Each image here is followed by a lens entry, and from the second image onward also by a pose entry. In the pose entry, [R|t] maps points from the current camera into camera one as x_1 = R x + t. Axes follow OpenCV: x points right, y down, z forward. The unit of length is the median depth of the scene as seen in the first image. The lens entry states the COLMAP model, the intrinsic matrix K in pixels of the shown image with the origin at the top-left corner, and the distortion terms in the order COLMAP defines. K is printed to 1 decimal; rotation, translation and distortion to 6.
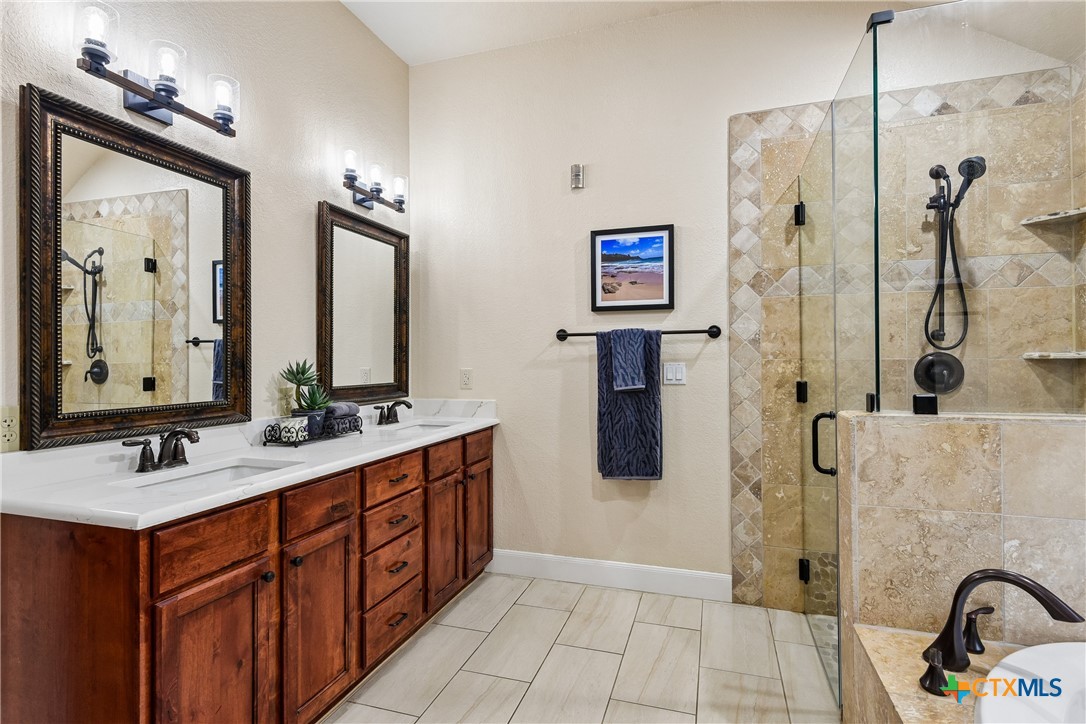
lens RADIAL K [[539.7, 0, 543.0], [0, 539.7, 362.0], [0, 0, 1]] dist [0.009977, -0.001471]
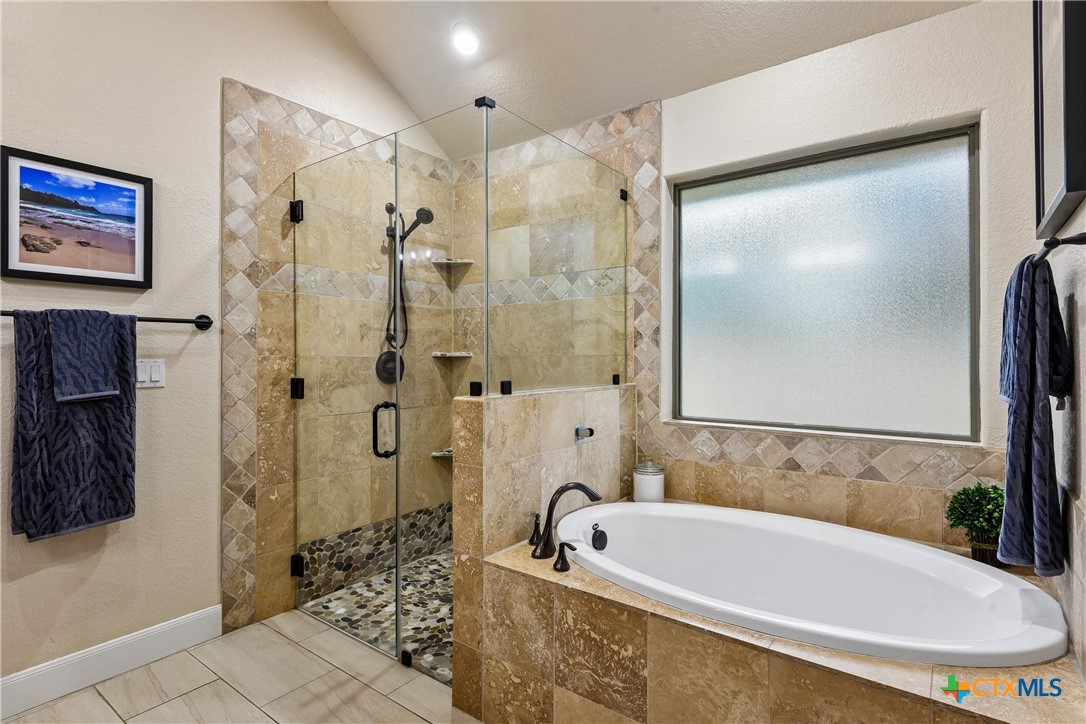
lens RADIAL K [[545.2, 0, 540.4], [0, 545.2, 357.4], [0, 0, 1]] dist [0.008440, -0.000491]
pose [[0.322892, 0.003866, 0.946428, -0.325827], [0.001113, 0.999989, -0.004465, 0.002824], [-0.946435, 0.002495, 0.322885, 0.233449]]
